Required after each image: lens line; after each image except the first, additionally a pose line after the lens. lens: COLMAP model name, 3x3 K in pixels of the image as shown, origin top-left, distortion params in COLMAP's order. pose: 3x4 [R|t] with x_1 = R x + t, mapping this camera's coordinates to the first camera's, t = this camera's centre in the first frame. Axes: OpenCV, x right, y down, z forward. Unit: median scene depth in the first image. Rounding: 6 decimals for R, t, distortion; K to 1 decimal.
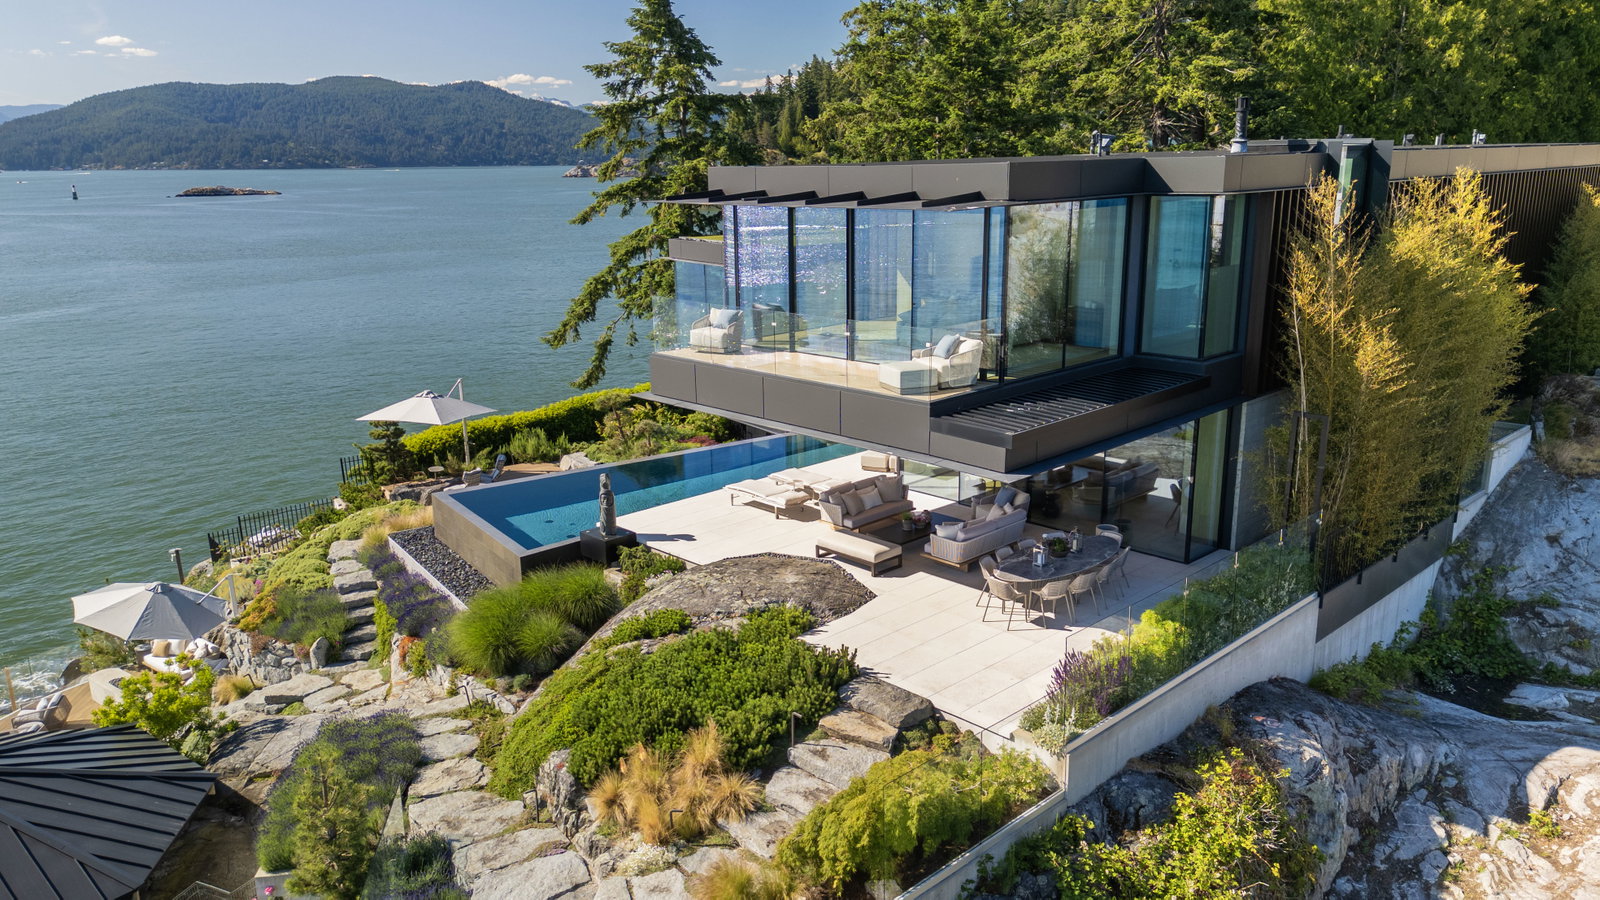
lens RADIAL K [[1131.9, 0, 787.6], [0, 1131.9, 450.7], [0, 0, 1]] dist [0.067137, -0.064126]
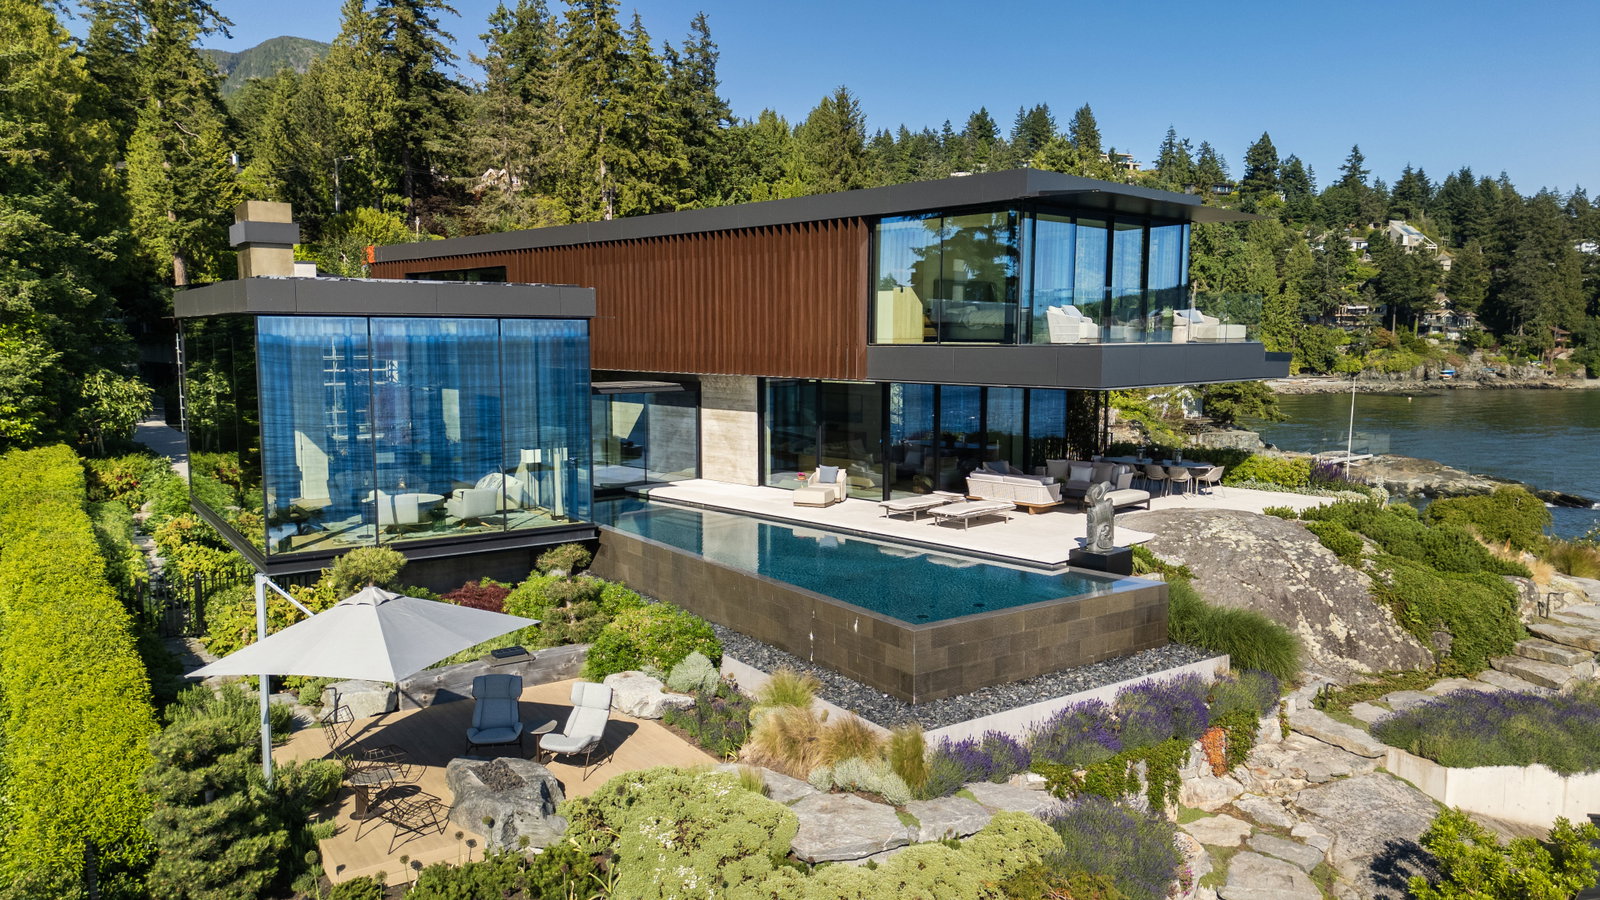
lens RADIAL K [[1131.9, 0, 792.5], [0, 1131.9, 455.3], [0, 0, 1]] dist [0.067137, -0.064126]
pose [[-0.012943, -0.086171, 0.996196, -0.968152], [0.249009, 0.964615, 0.086675, -0.128552], [-0.968415, 0.249184, 0.008972, 1.118477]]
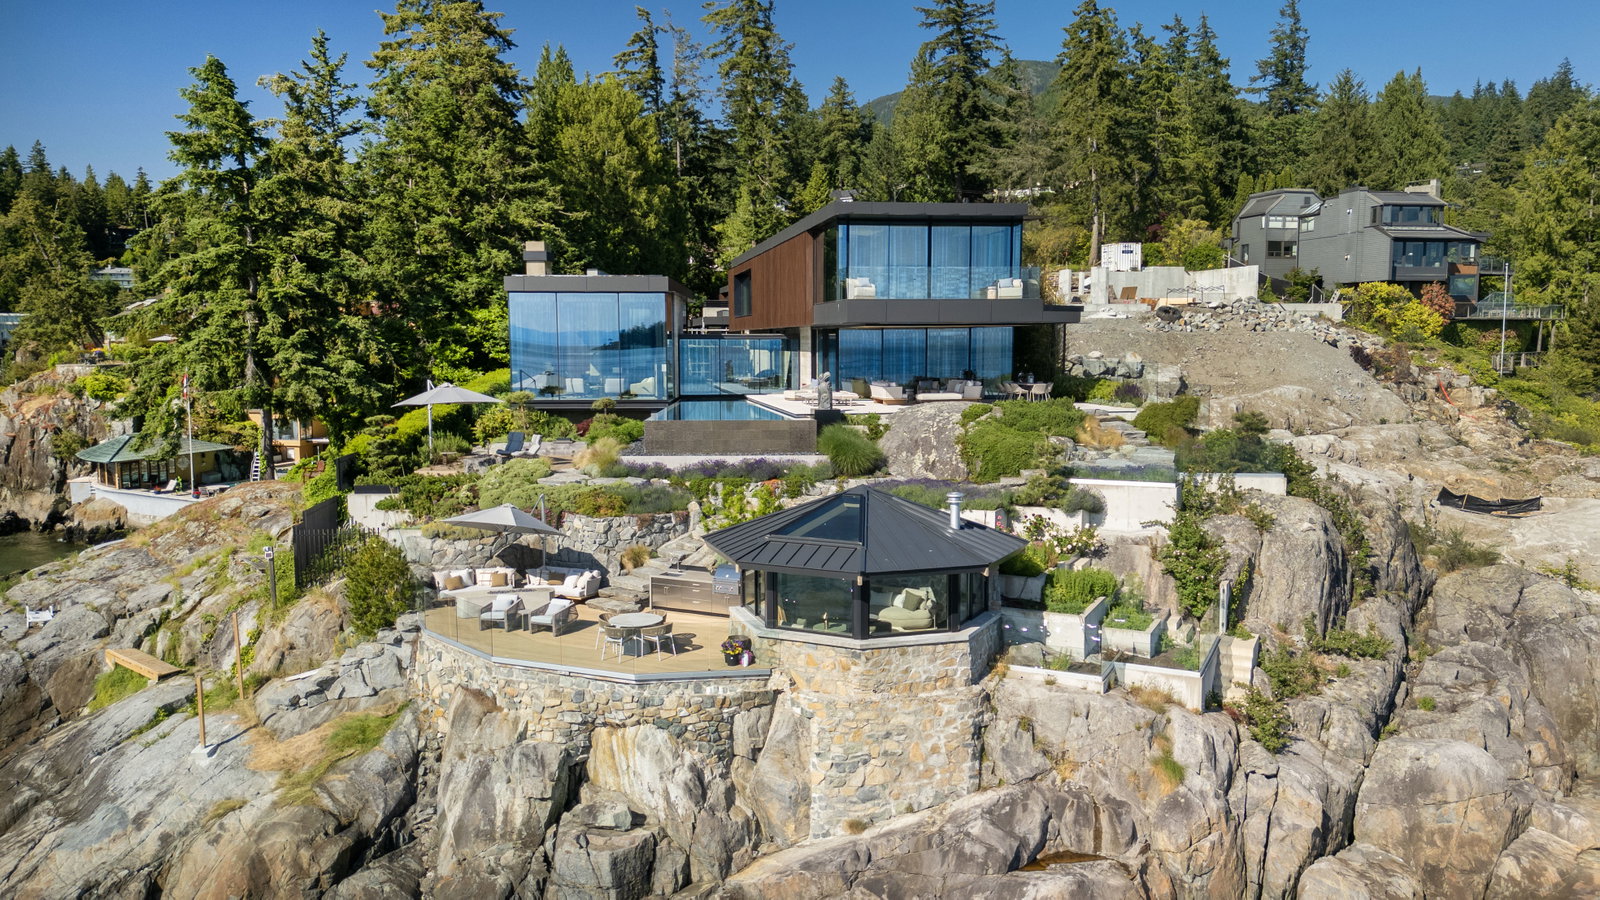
lens RADIAL K [[1131.9, 0, 774.8], [0, 1131.9, 484.4], [0, 0, 1]] dist [0.067137, -0.064126]
pose [[0.555563, -0.086445, 0.826969, -1.461937], [0.200117, 0.979247, -0.032077, 0.202202], [-0.807033, 0.183311, 0.561332, 0.136760]]
